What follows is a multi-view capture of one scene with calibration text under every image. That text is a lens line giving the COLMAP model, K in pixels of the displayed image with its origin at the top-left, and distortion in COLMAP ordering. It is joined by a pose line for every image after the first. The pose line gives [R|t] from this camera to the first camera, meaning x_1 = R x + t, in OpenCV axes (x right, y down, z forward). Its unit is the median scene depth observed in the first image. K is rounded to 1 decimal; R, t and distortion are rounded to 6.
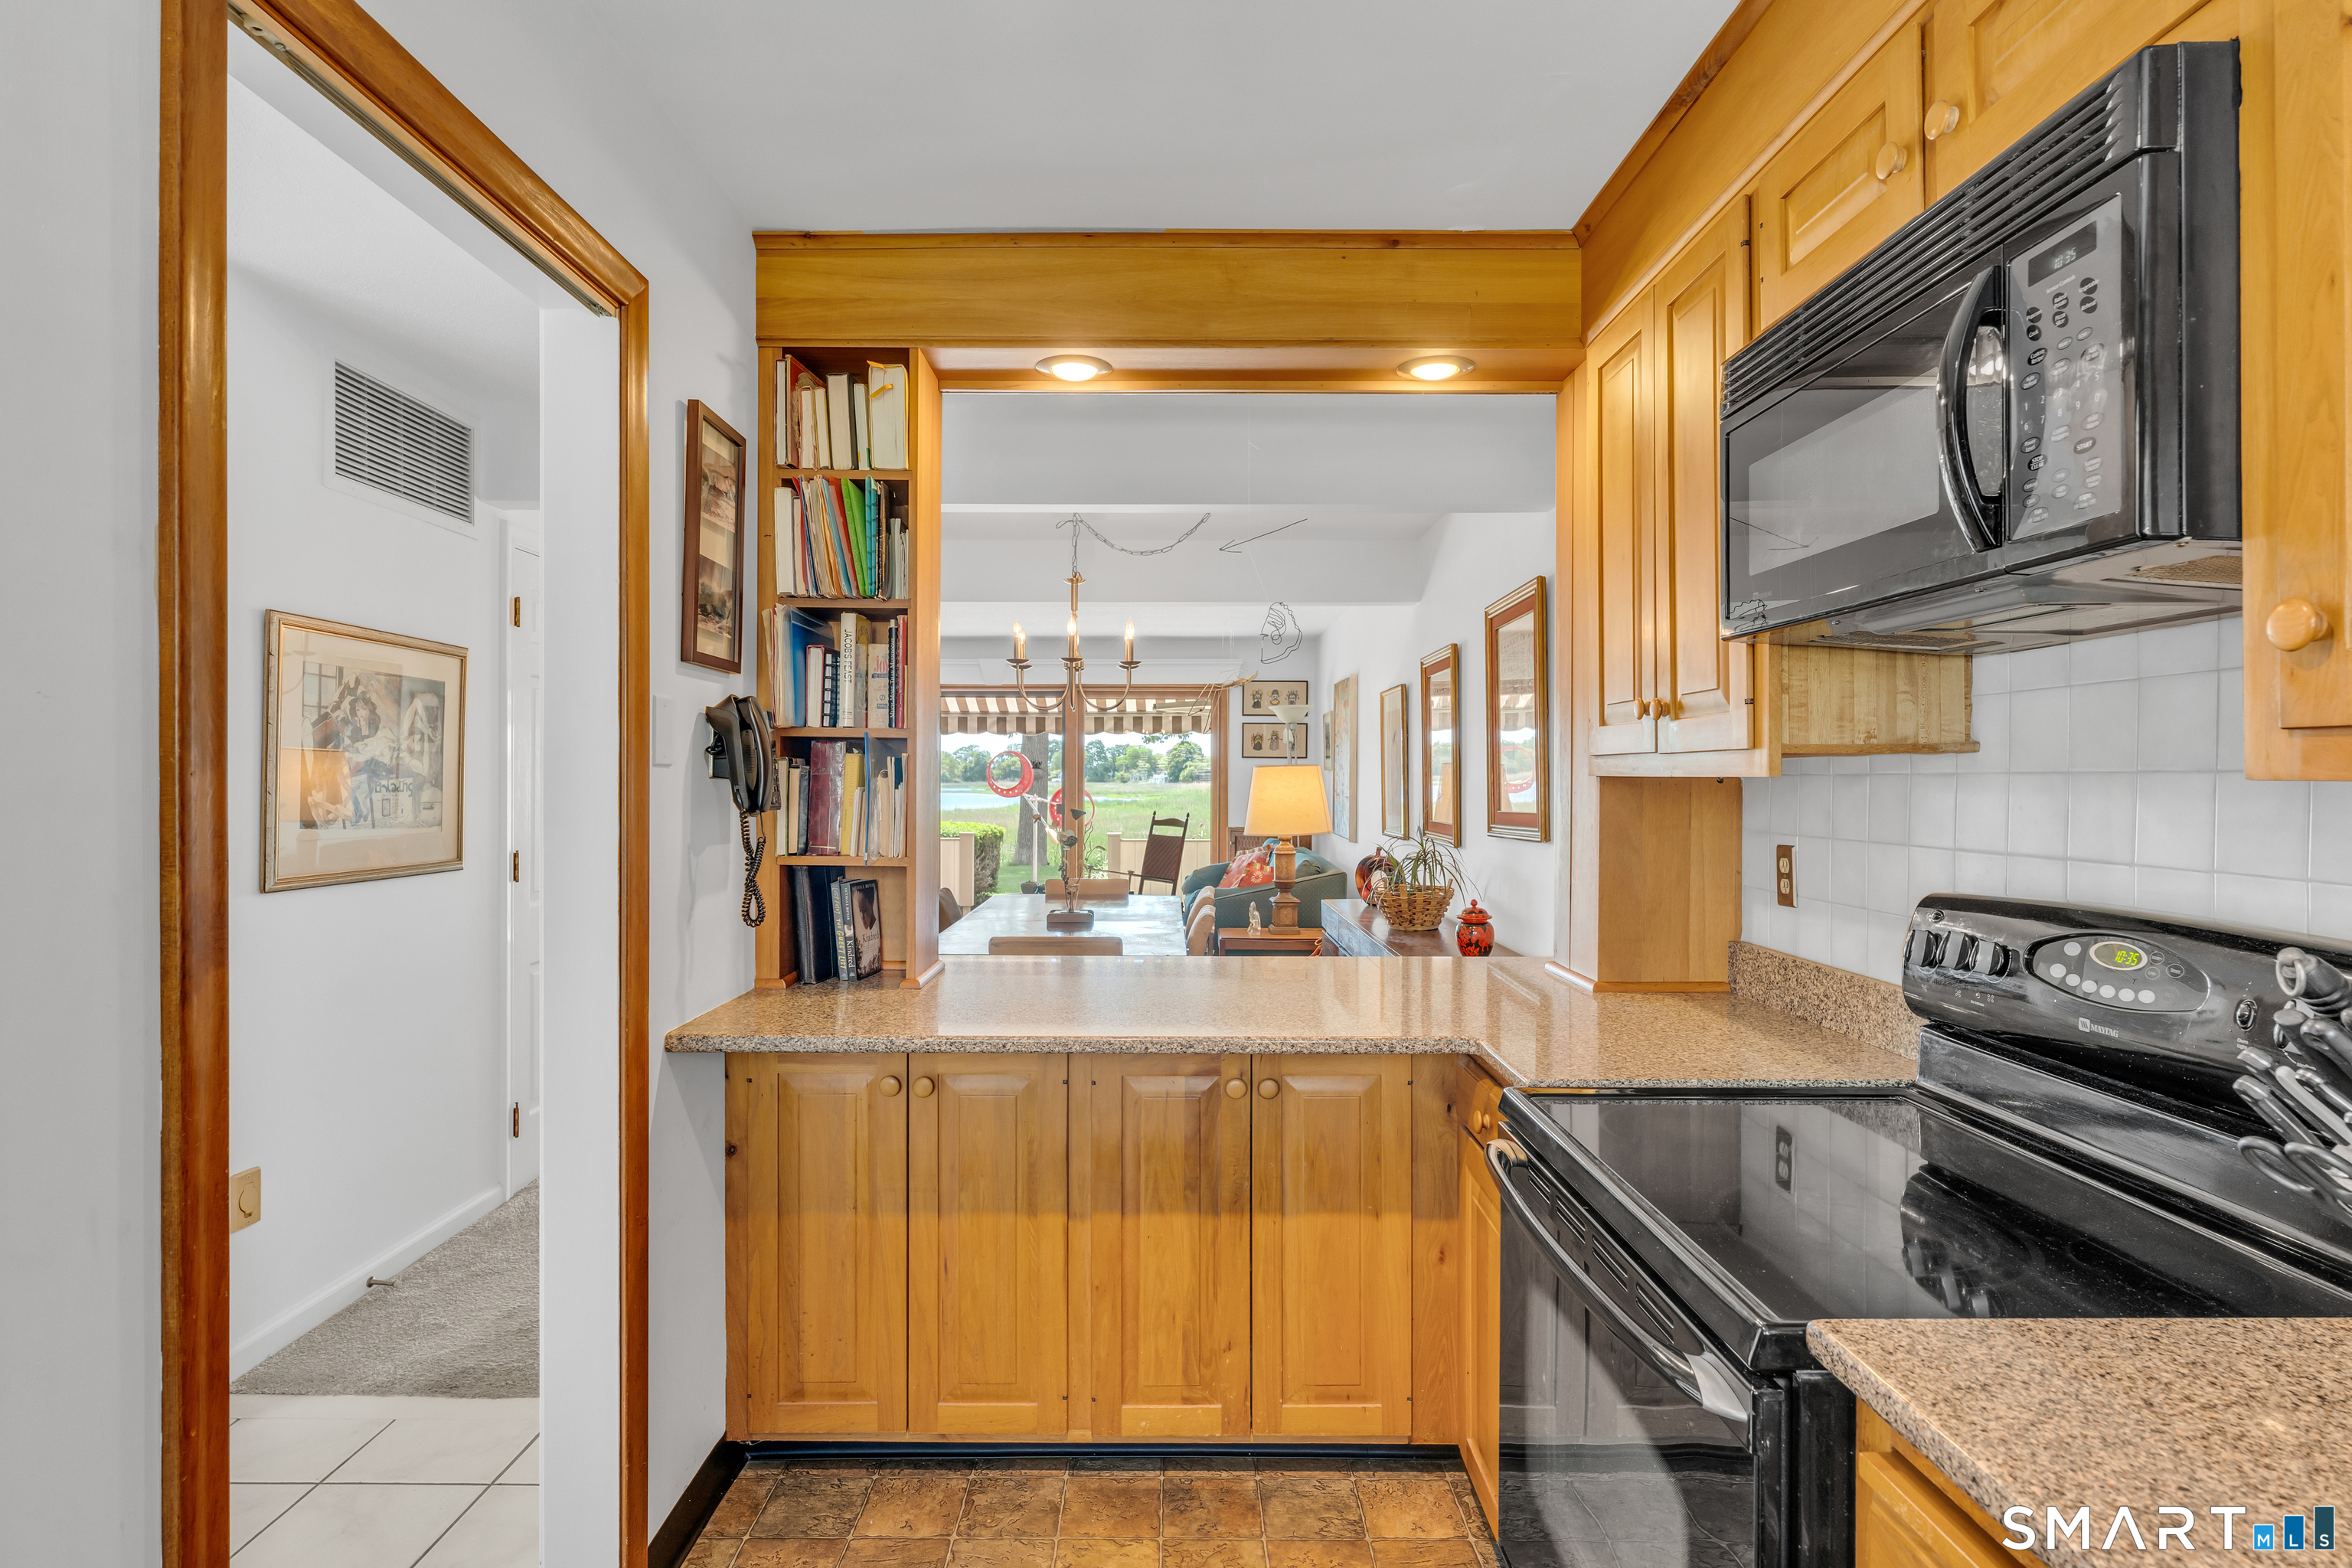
lens RADIAL K [[1213.2, 0, 1168.7], [0, 1213.2, 780.9], [0, 0, 1]] dist [-0.005520, -0.001281]
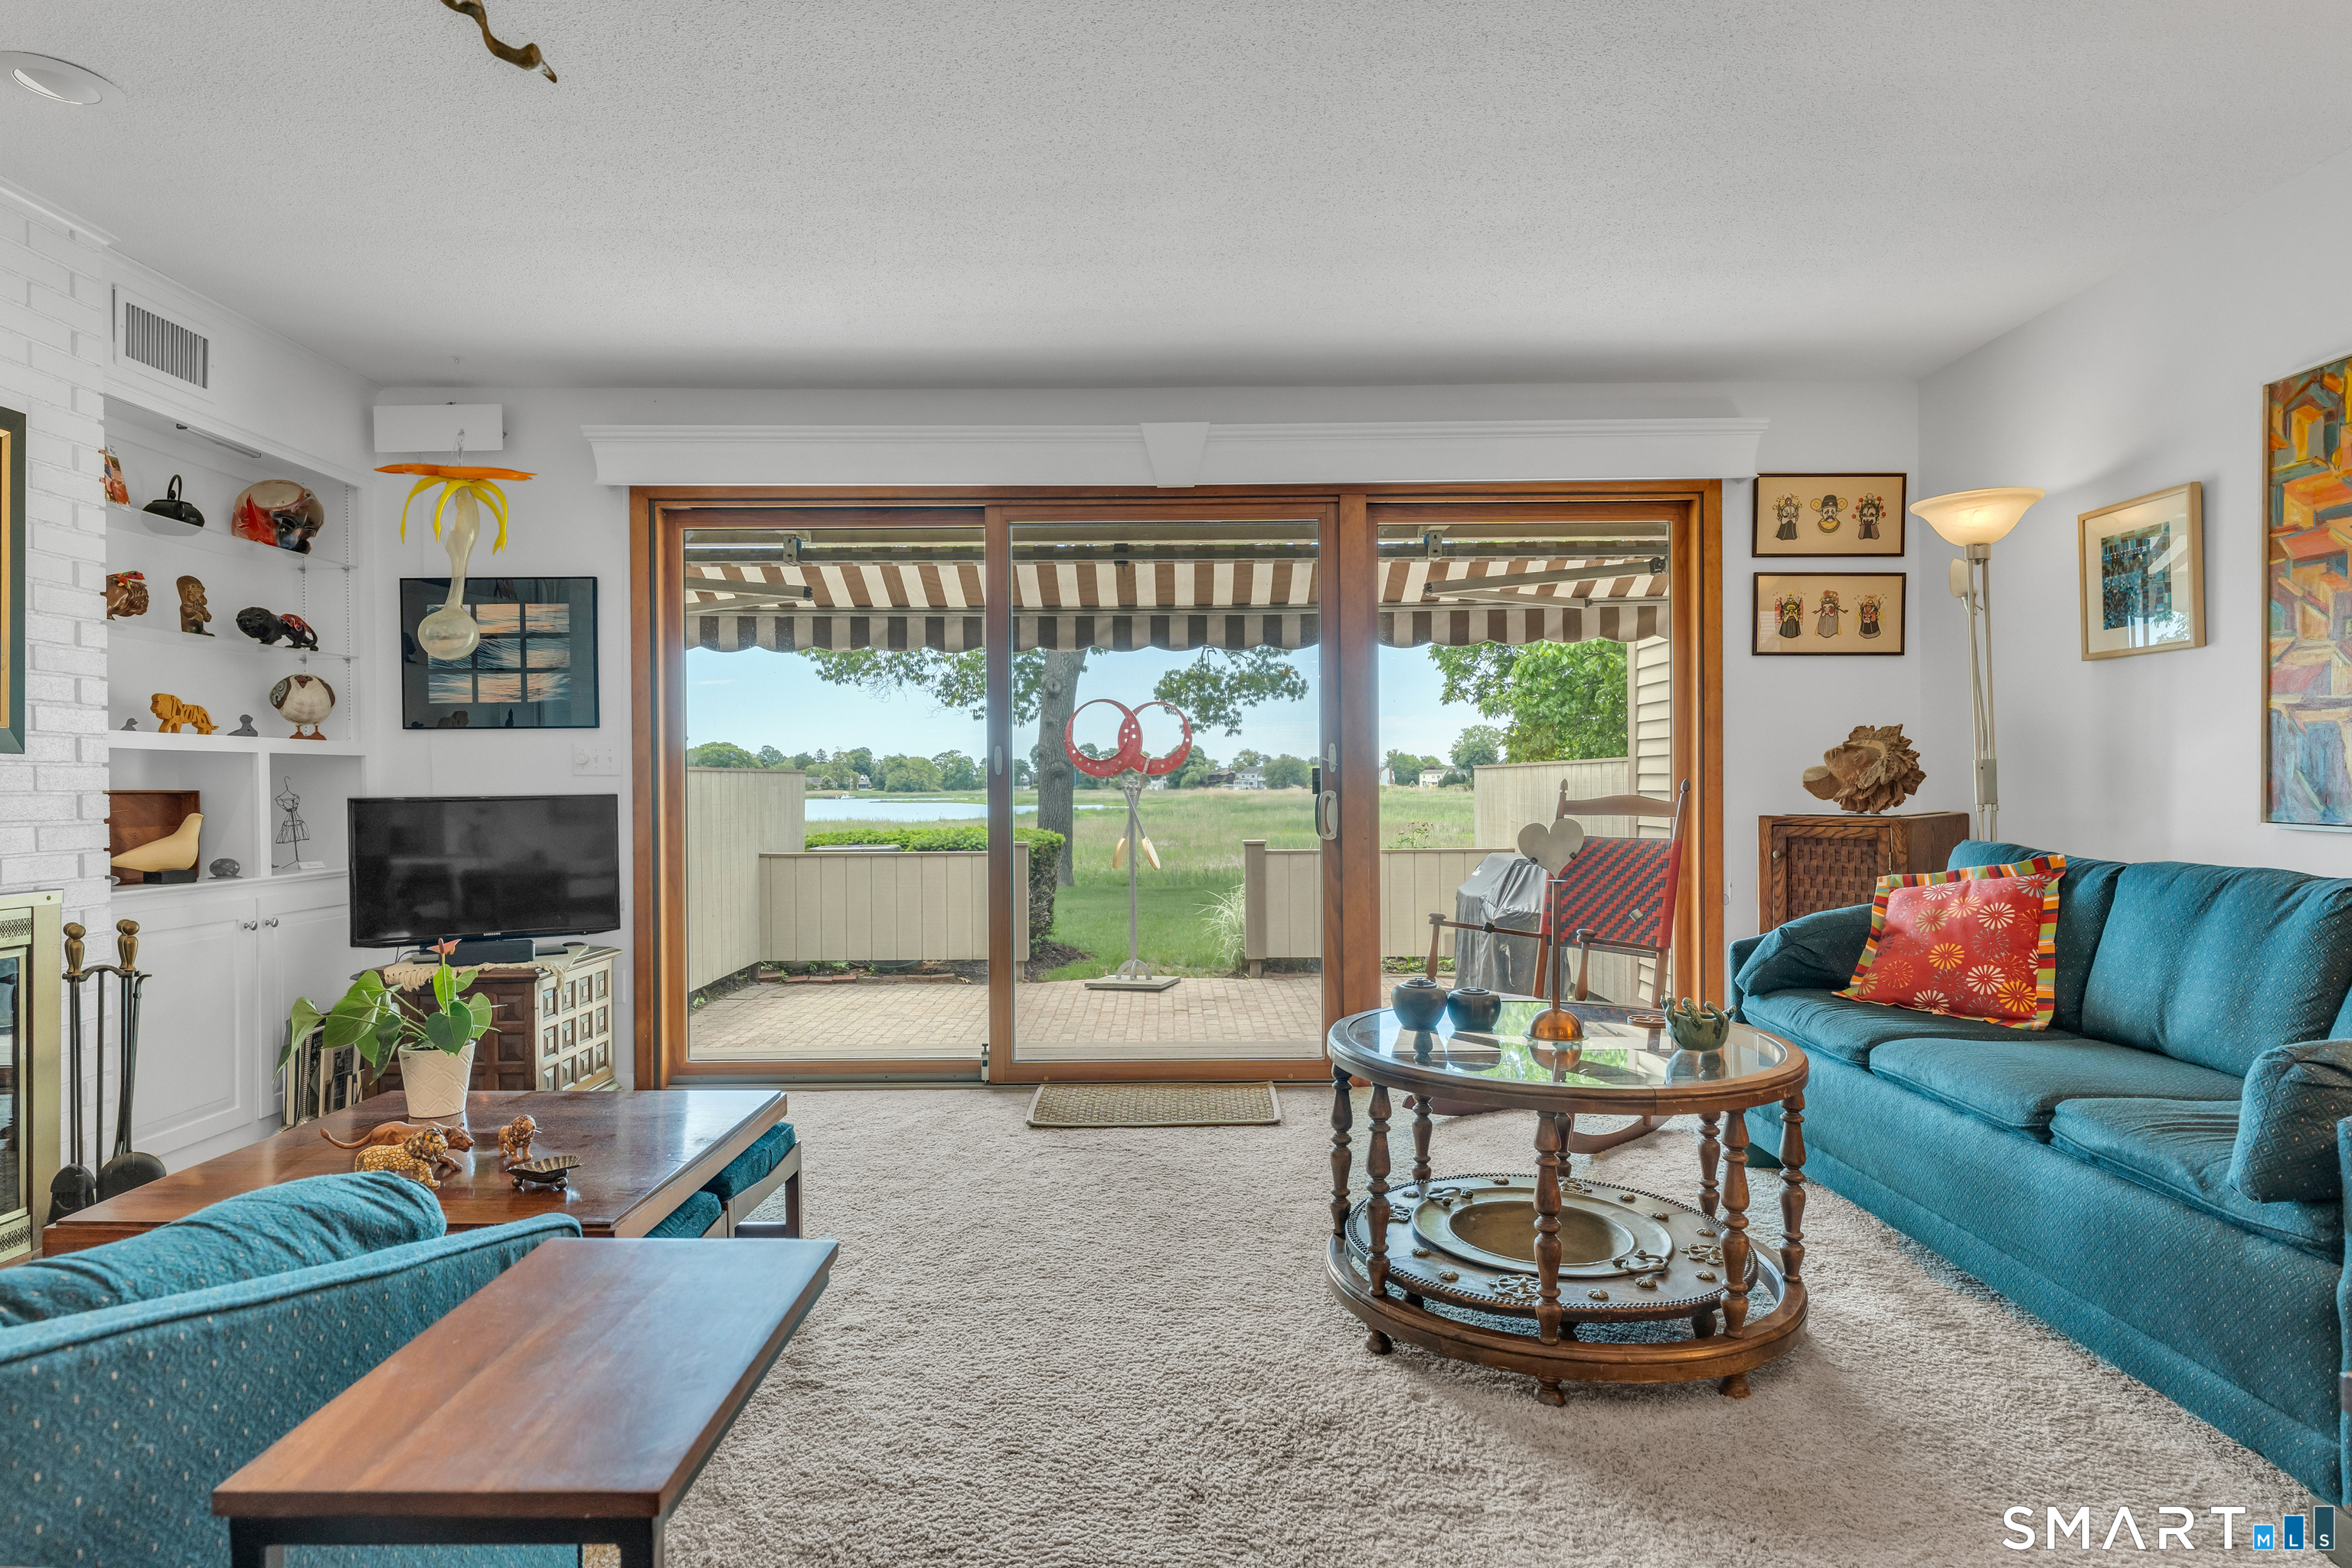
lens RADIAL K [[1320.3, 0, 1174.6], [0, 1320.3, 784.9], [0, 0, 1]] dist [0.006204, -0.004870]
pose [[0.999941, -0.009117, 0.005821, -0.147836], [0.009129, 0.999957, -0.001914, 0.025807], [-0.005803, 0.001967, 0.999981, 0.538351]]
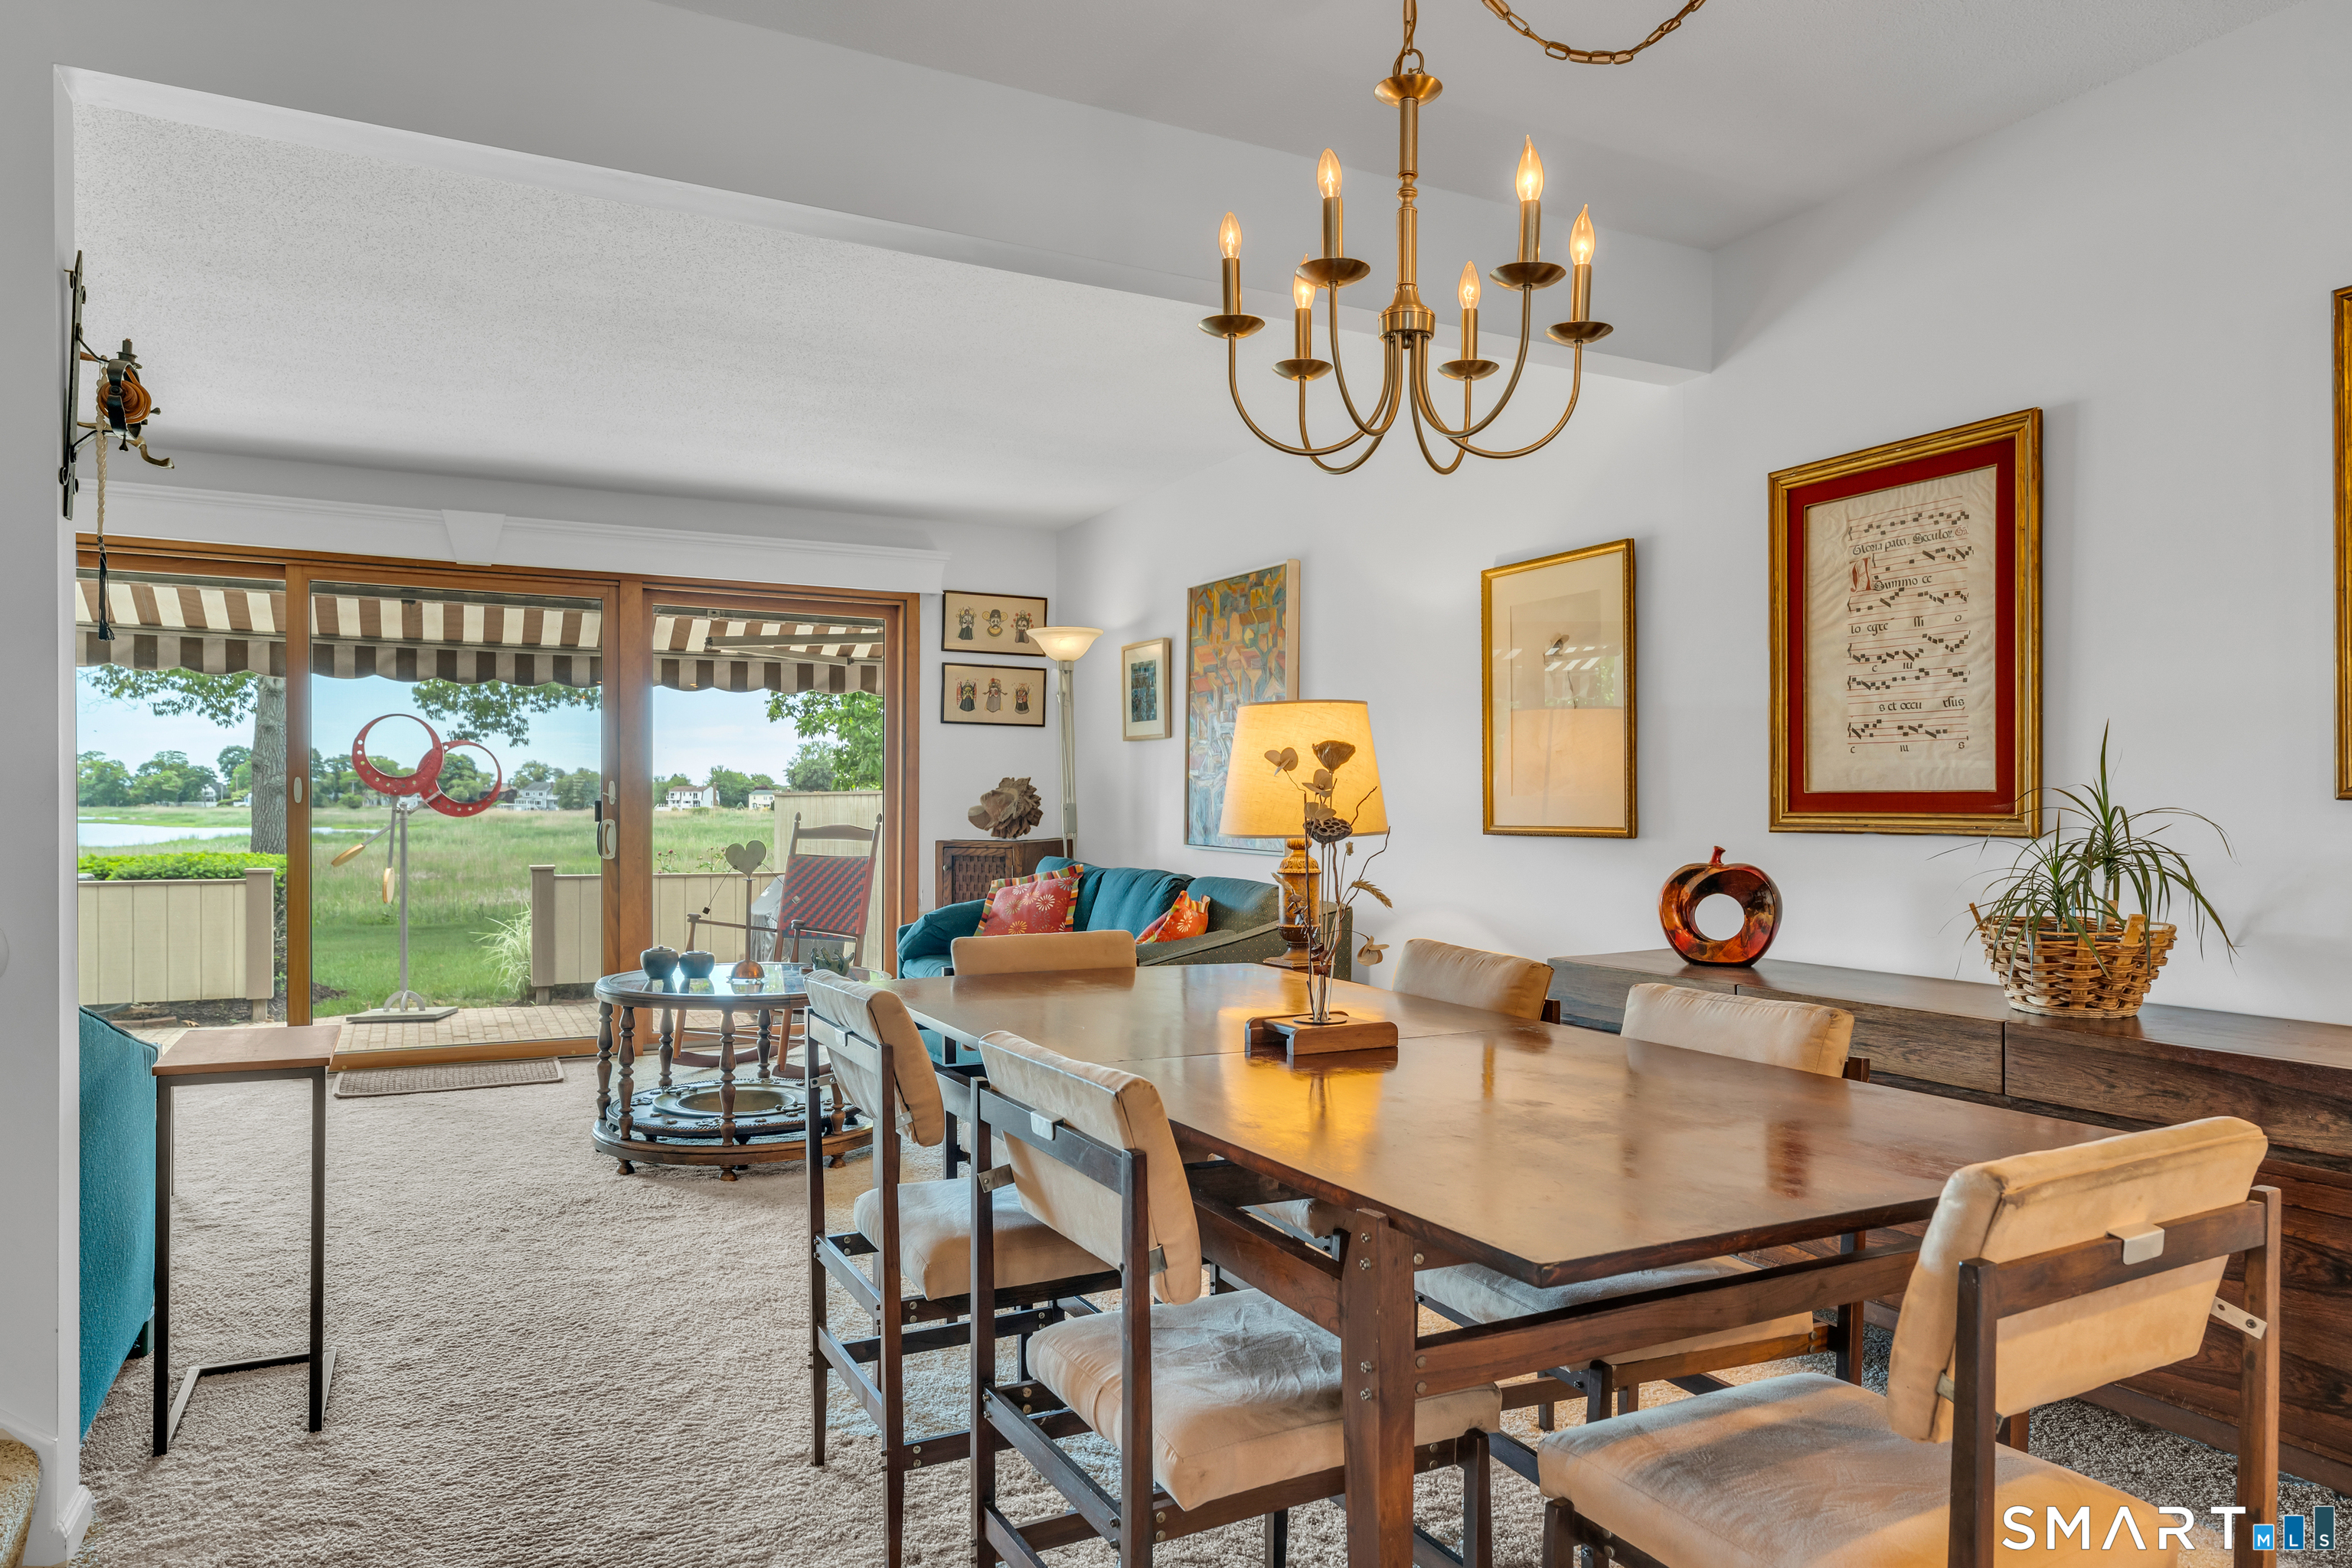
lens RADIAL K [[1479.3, 0, 1183.0], [0, 1479.3, 826.8], [0, 0, 1]] dist [0.003249, -0.002498]
pose [[0.889509, -0.002509, 0.456910, -0.162972], [-0.003410, 0.999921, 0.012129, 0.021985], [-0.456904, -0.012347, 0.889430, 0.314070]]
